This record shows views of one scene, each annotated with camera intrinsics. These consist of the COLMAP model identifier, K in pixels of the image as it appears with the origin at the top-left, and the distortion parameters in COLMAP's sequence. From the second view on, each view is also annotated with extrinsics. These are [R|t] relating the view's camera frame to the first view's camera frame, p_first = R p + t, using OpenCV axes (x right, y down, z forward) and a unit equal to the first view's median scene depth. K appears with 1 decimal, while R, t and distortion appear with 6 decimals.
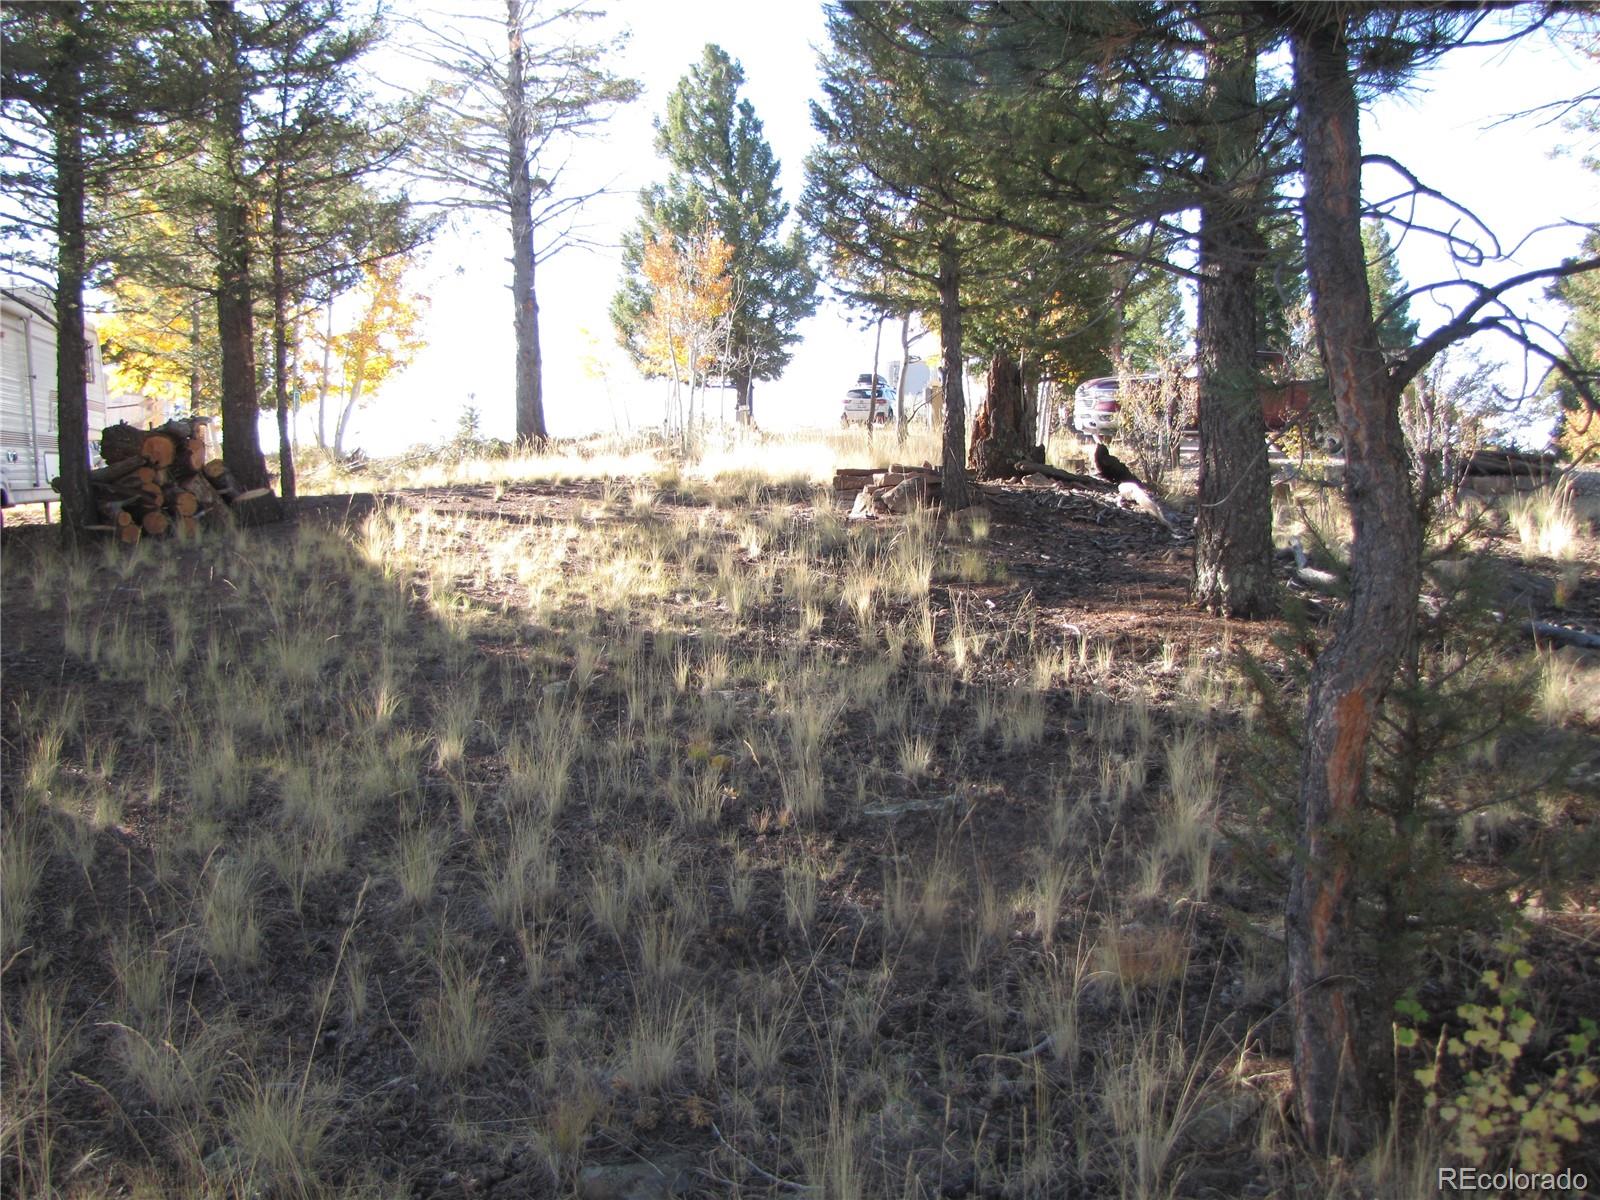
lens RADIAL K [[1320.9, 0, 797.6], [0, 1320.9, 565.6], [0, 0, 1]] dist [-0.189044, 0.170294]
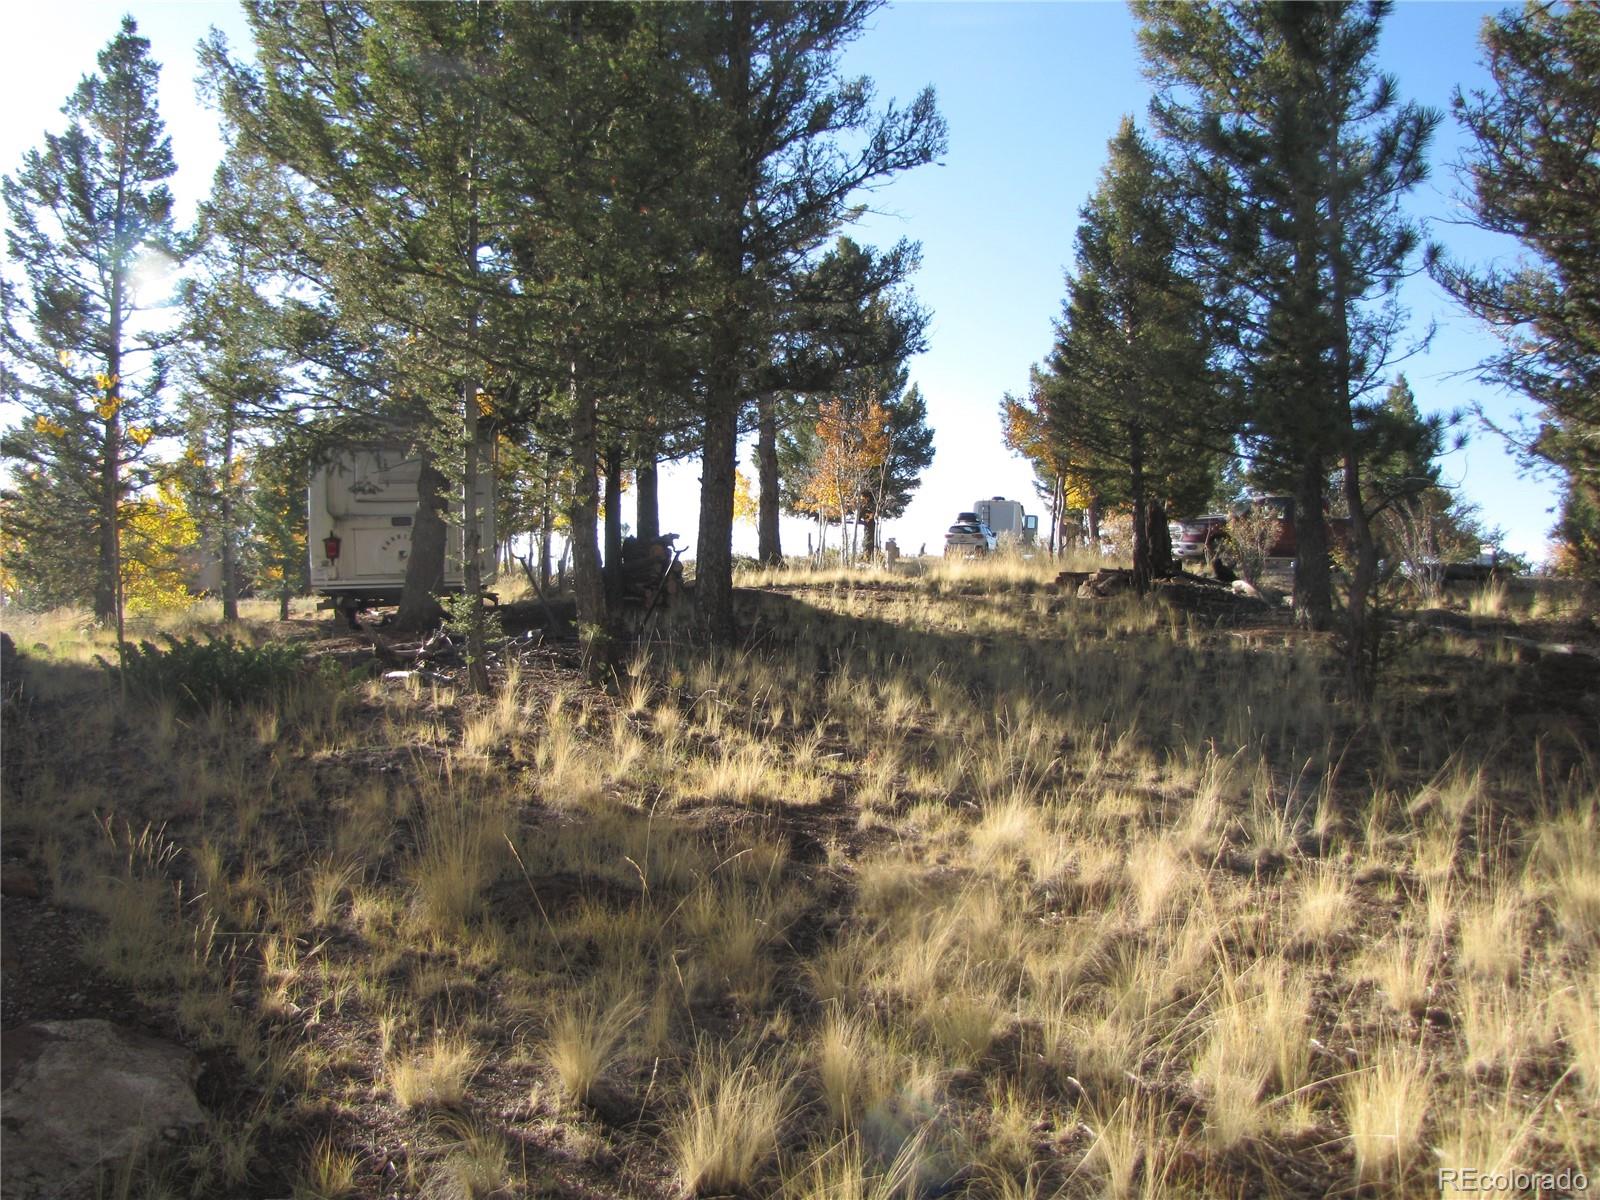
lens RADIAL K [[1320.9, 0, 797.6], [0, 1320.9, 565.6], [0, 0, 1]] dist [-0.189044, 0.170294]
pose [[0.999575, 0.007991, -0.028017, -0.142647], [-0.010842, 0.994611, -0.103107, 0.051094], [0.027043, 0.103367, 0.994276, -0.357432]]
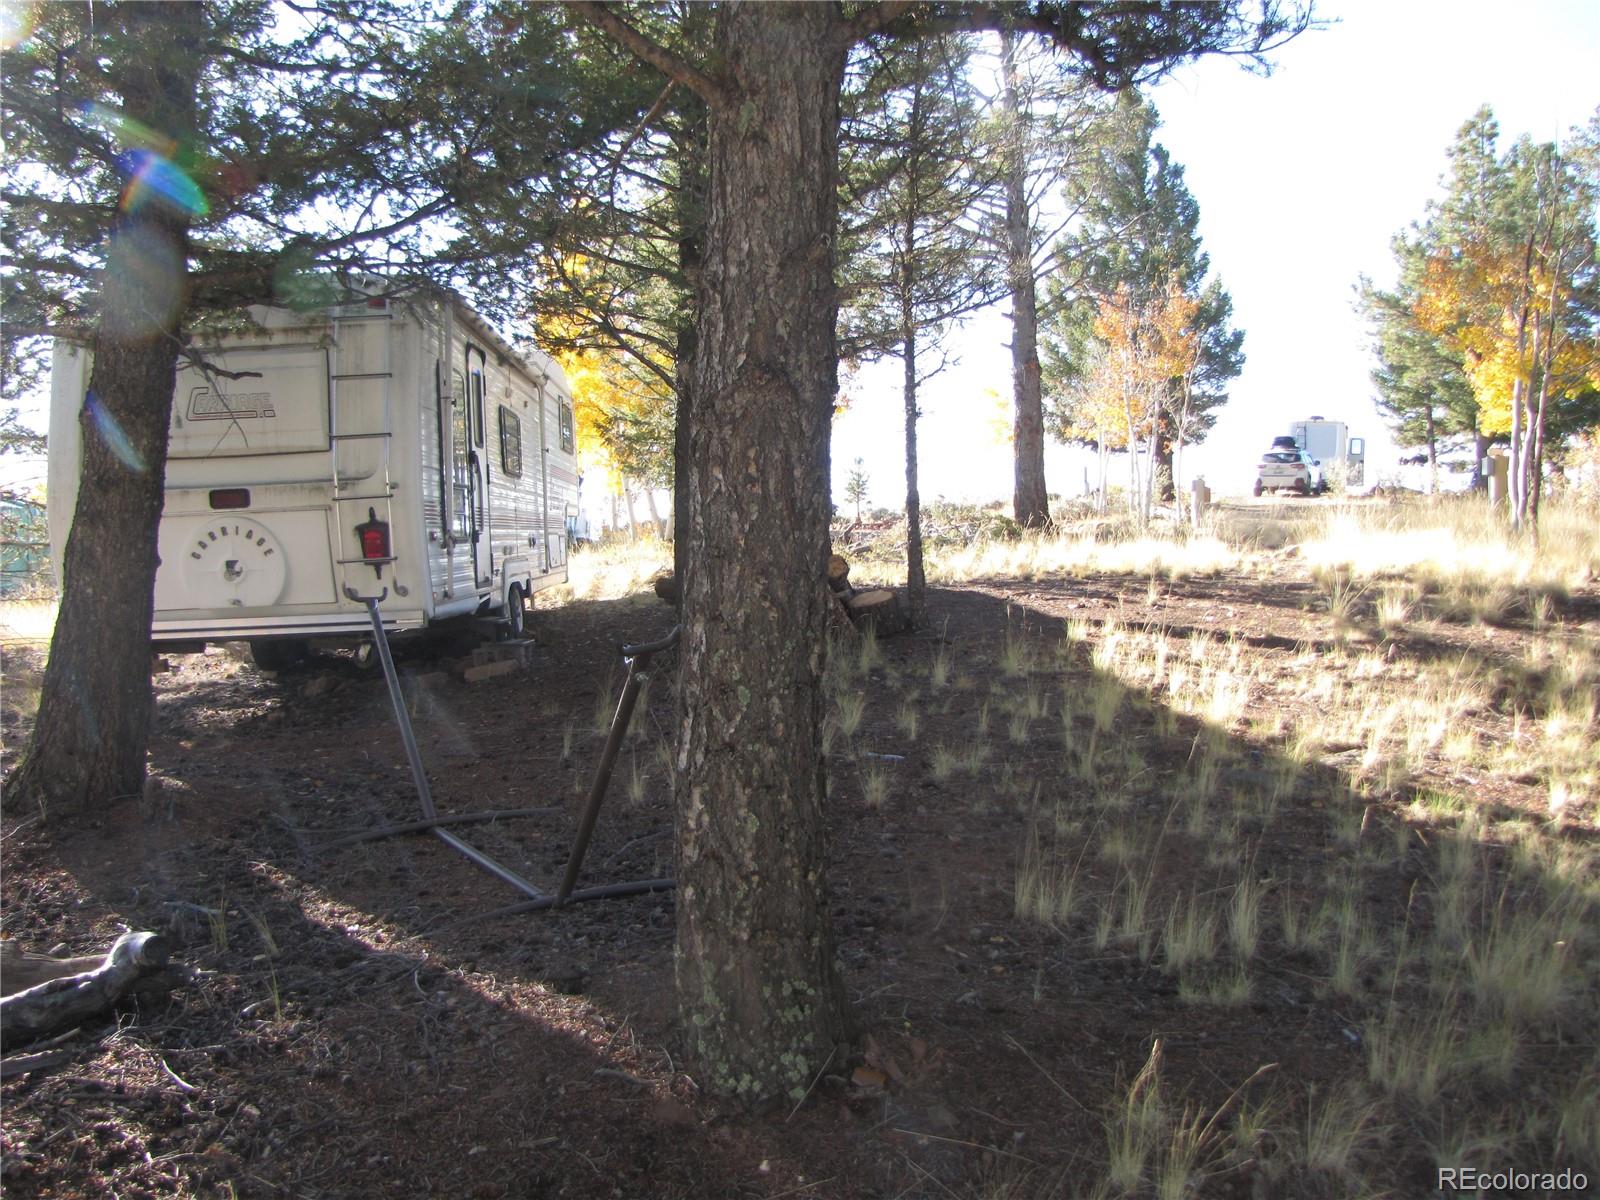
lens RADIAL K [[1320.9, 0, 797.6], [0, 1320.9, 565.6], [0, 0, 1]] dist [-0.189044, 0.170294]
pose [[0.973479, 0.005497, -0.228710, -0.159716], [-0.015930, 0.998913, -0.043796, -0.022166], [0.228221, 0.046278, 0.972509, 0.101262]]
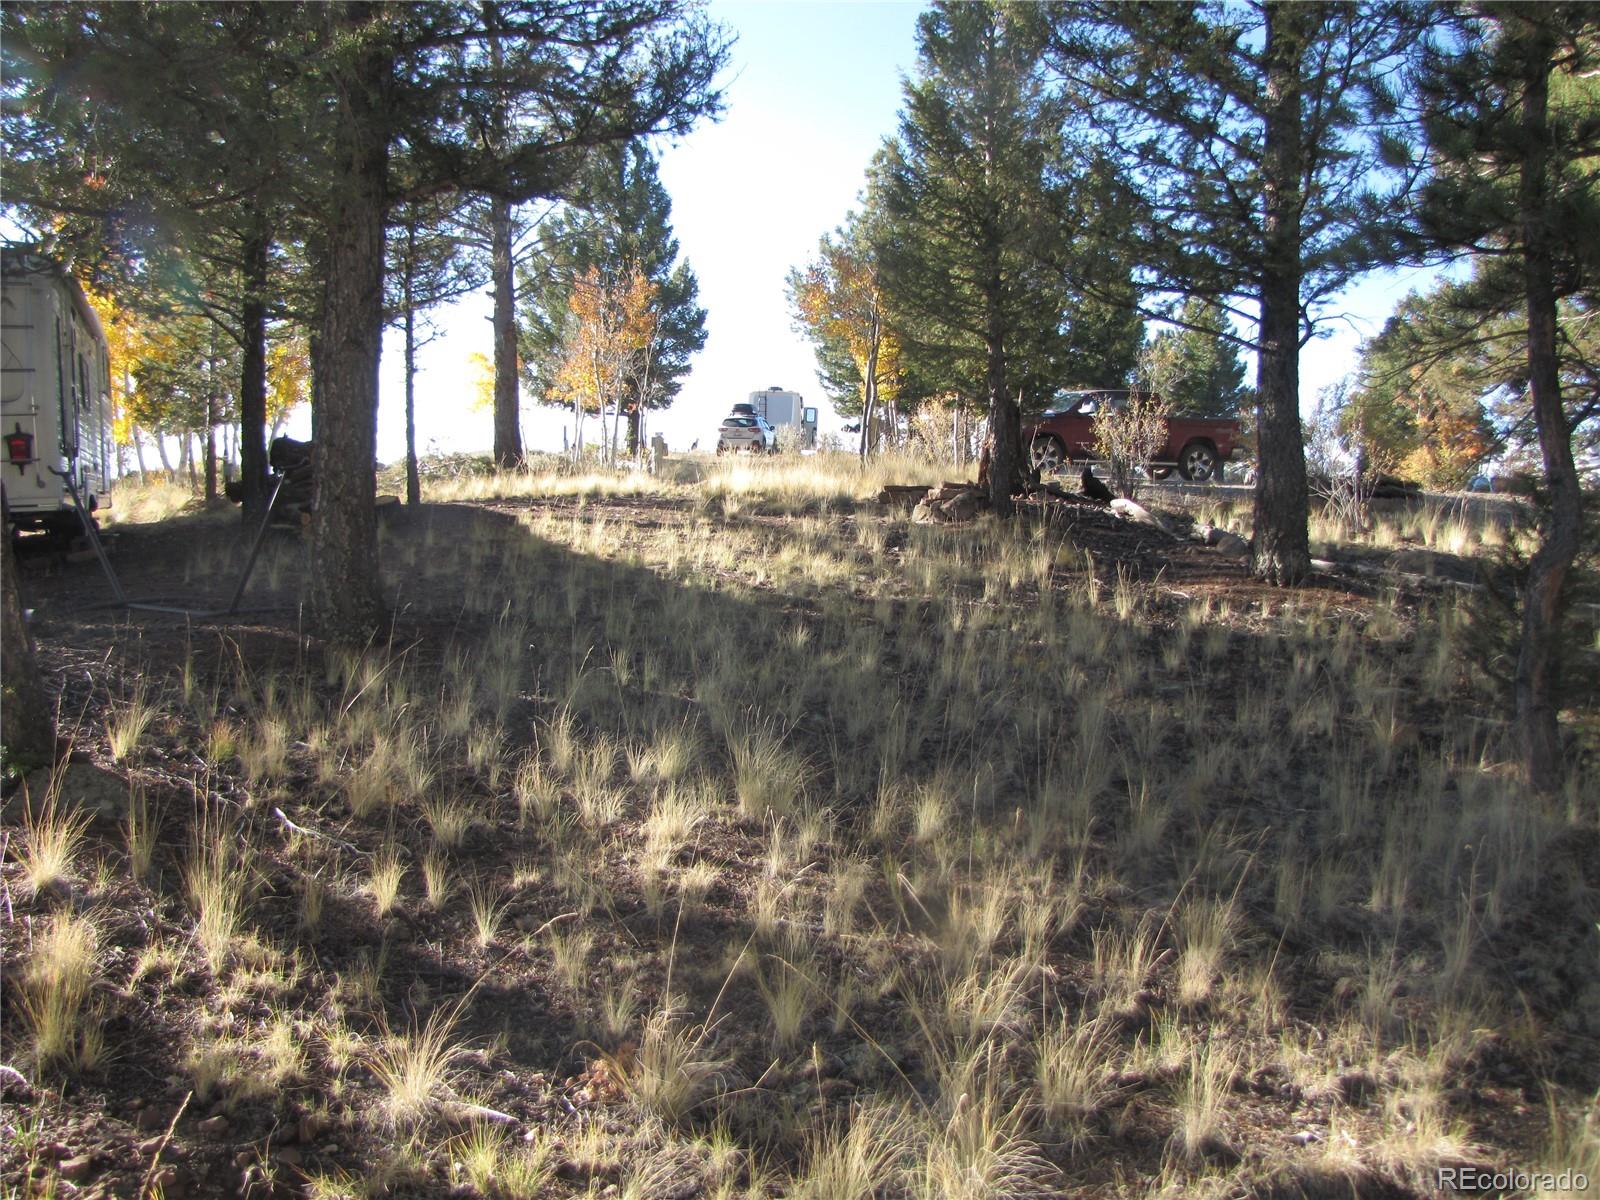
lens RADIAL K [[1320.9, 0, 797.6], [0, 1320.9, 565.6], [0, 0, 1]] dist [-0.189044, 0.170294]
pose [[0.989007, 0.002773, 0.147846, -0.131142], [0.000442, 0.999764, -0.021706, 0.015176], [-0.147871, 0.021533, 0.988772, -0.106877]]
